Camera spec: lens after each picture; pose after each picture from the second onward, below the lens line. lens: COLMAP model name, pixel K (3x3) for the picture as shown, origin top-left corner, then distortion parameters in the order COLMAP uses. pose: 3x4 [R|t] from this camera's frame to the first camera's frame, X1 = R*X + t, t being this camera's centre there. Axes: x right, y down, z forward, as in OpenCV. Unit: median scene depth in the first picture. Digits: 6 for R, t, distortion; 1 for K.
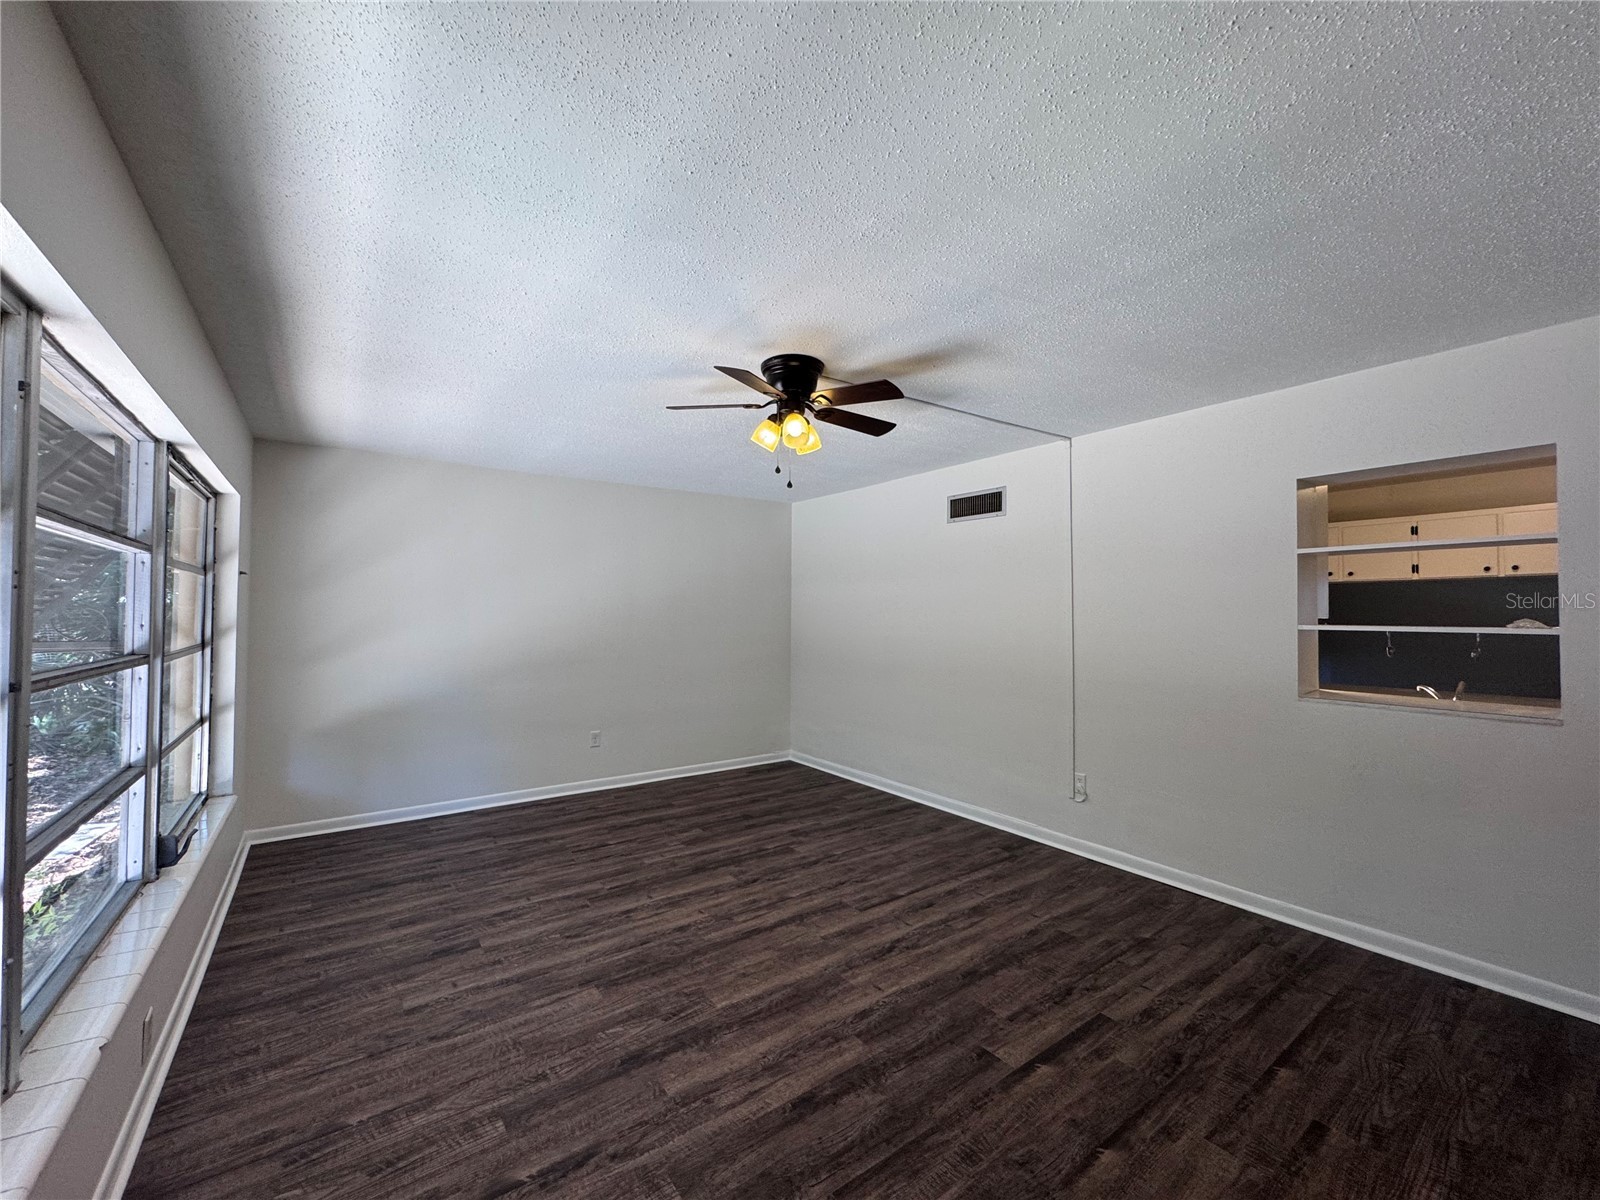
lens RADIAL K [[641.3, 0, 797.6], [0, 641.3, 593.4], [0, 0, 1]] dist [-0.004342, 0.000478]
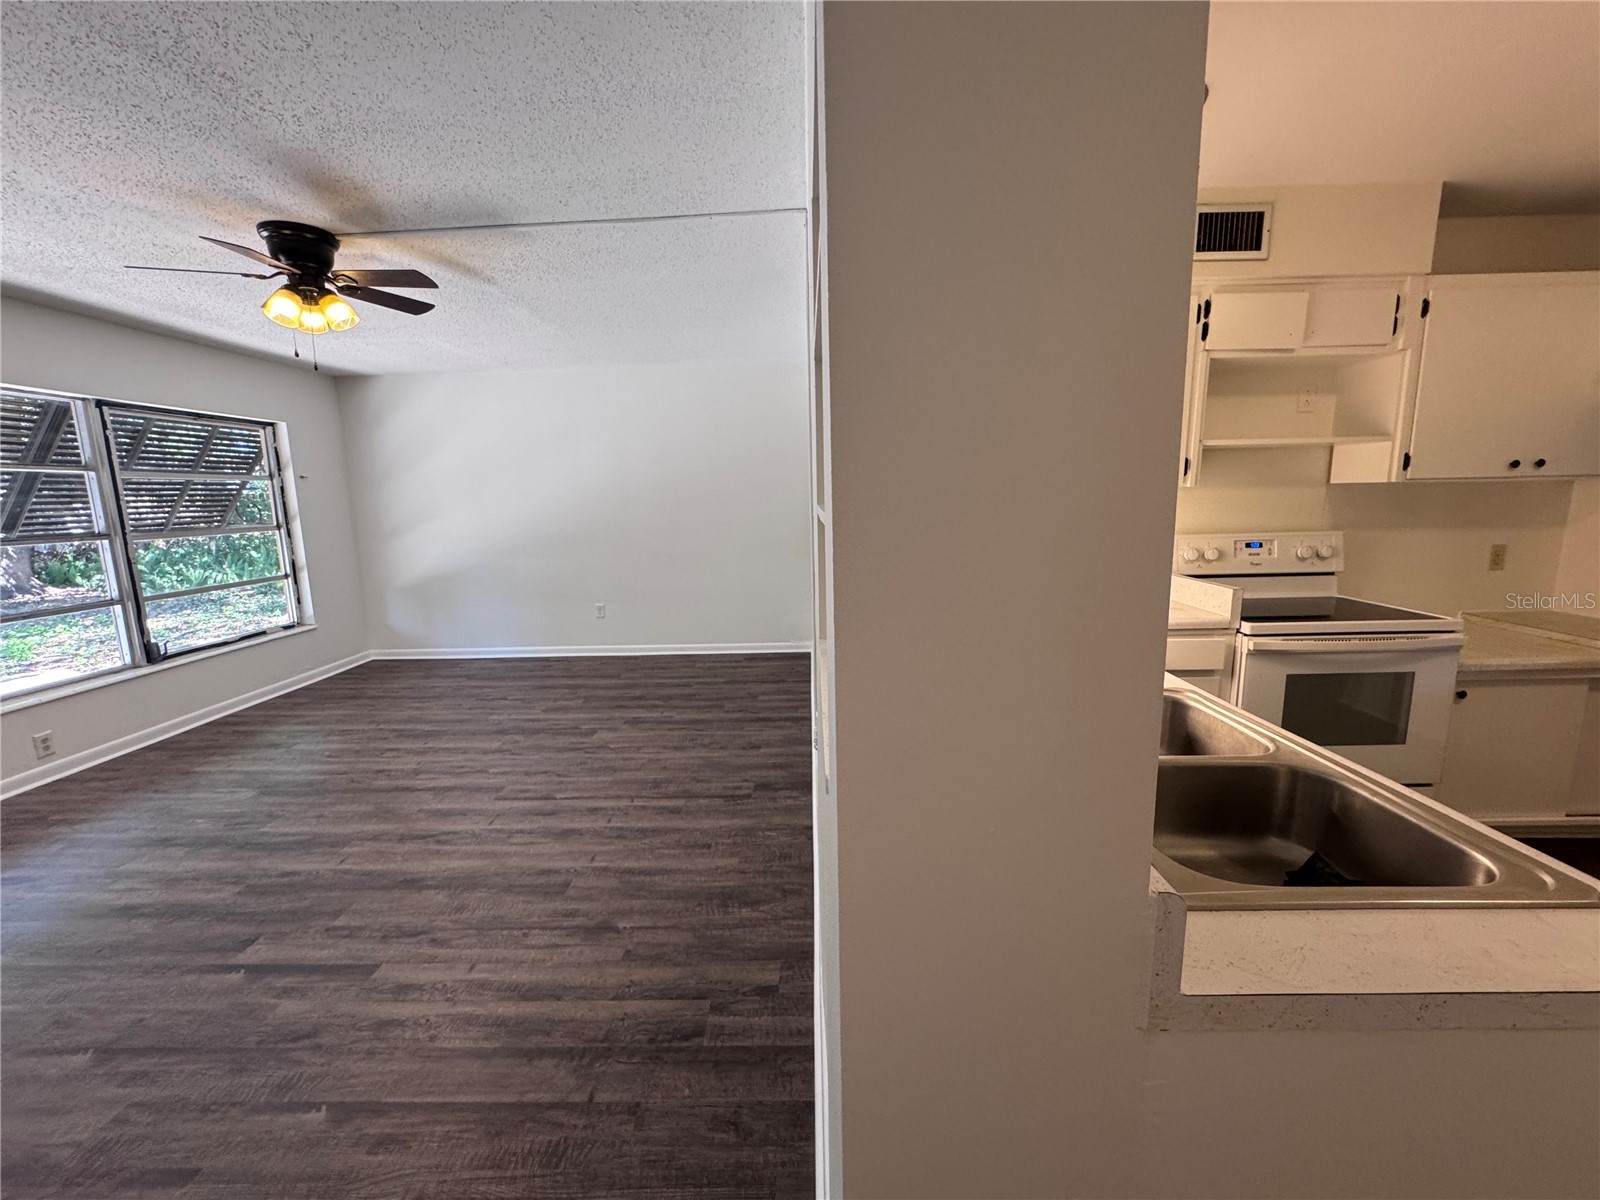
lens RADIAL K [[641.3, 0, 799.9], [0, 641.3, 601.5], [0, 0, 1]] dist [-0.004342, 0.000478]
pose [[0.799921, 0.076428, -0.595218, 1.091480], [0.045292, 0.981339, 0.186876, 0.029763], [0.598393, -0.176445, 0.781532, 0.582581]]
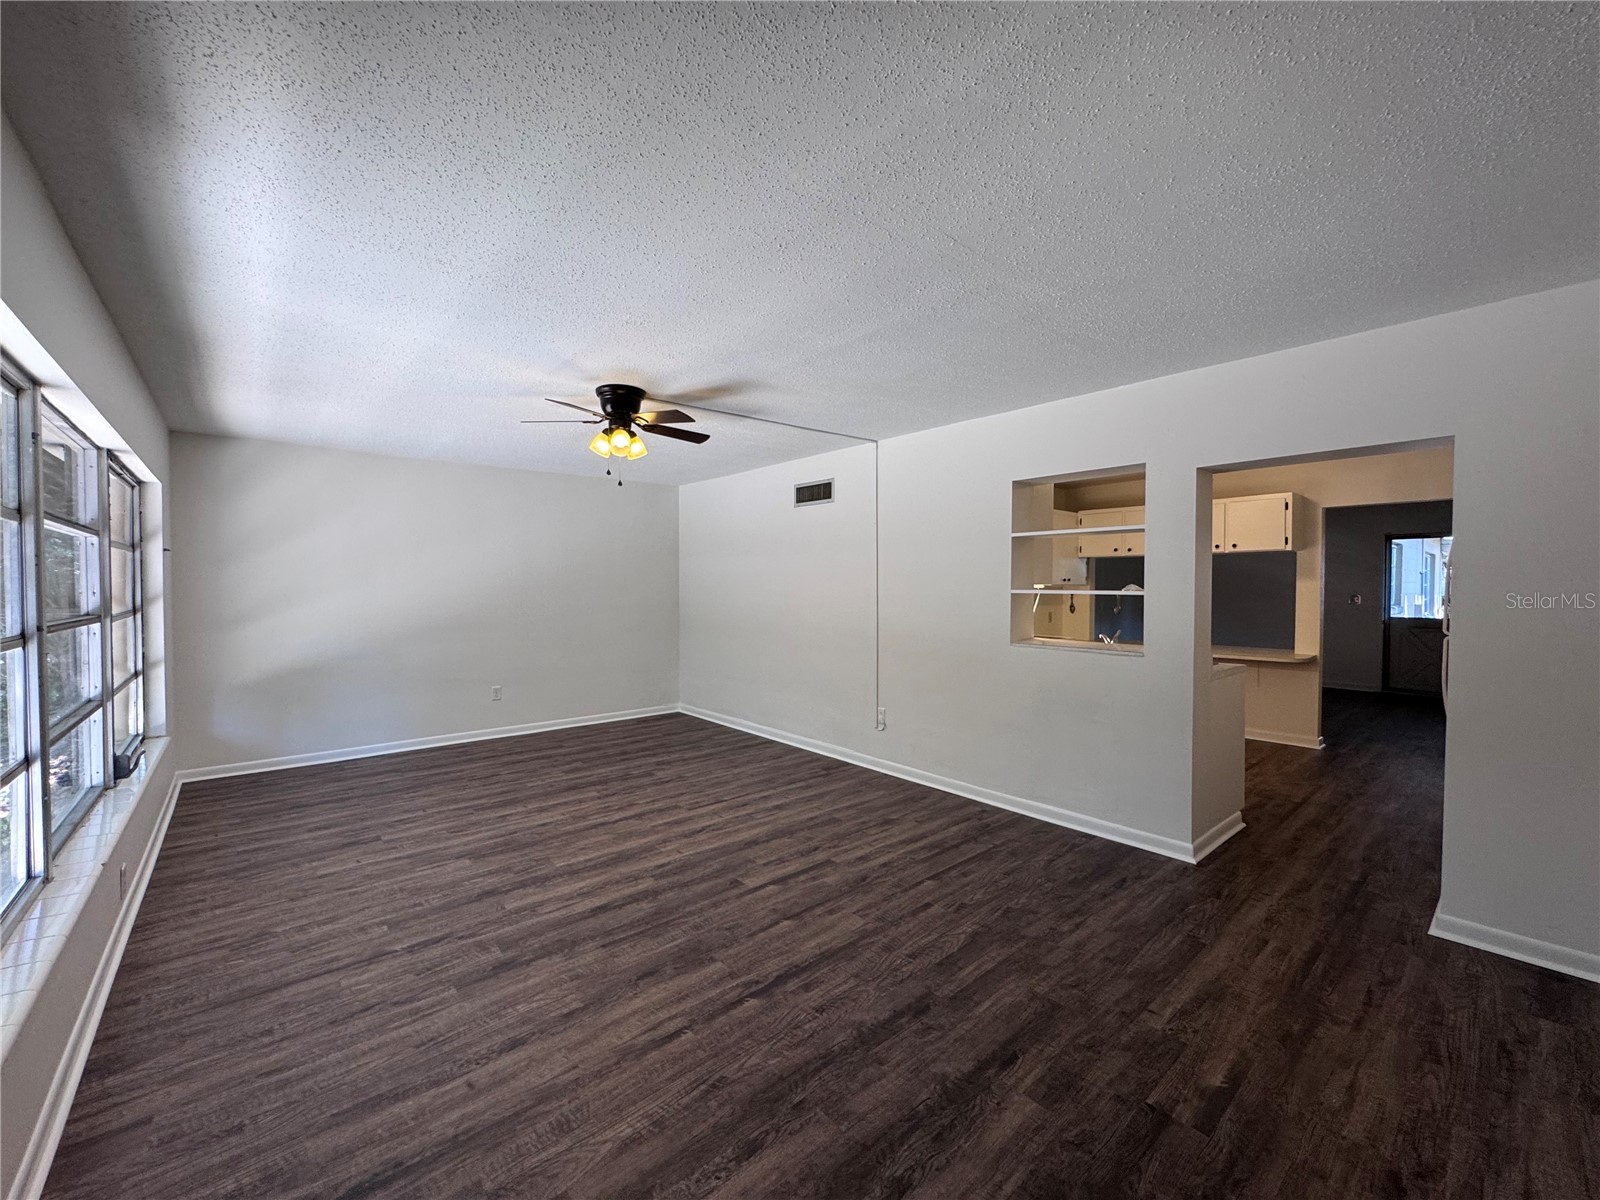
lens RADIAL K [[641.3, 0, 797.3], [0, 641.3, 592.8], [0, 0, 1]] dist [-0.004342, 0.000478]
pose [[0.996622, -0.004829, 0.081978, 0.222315], [0.001262, 0.999052, 0.043506, -0.003632], [-0.082111, -0.043255, 0.995684, -0.312829]]
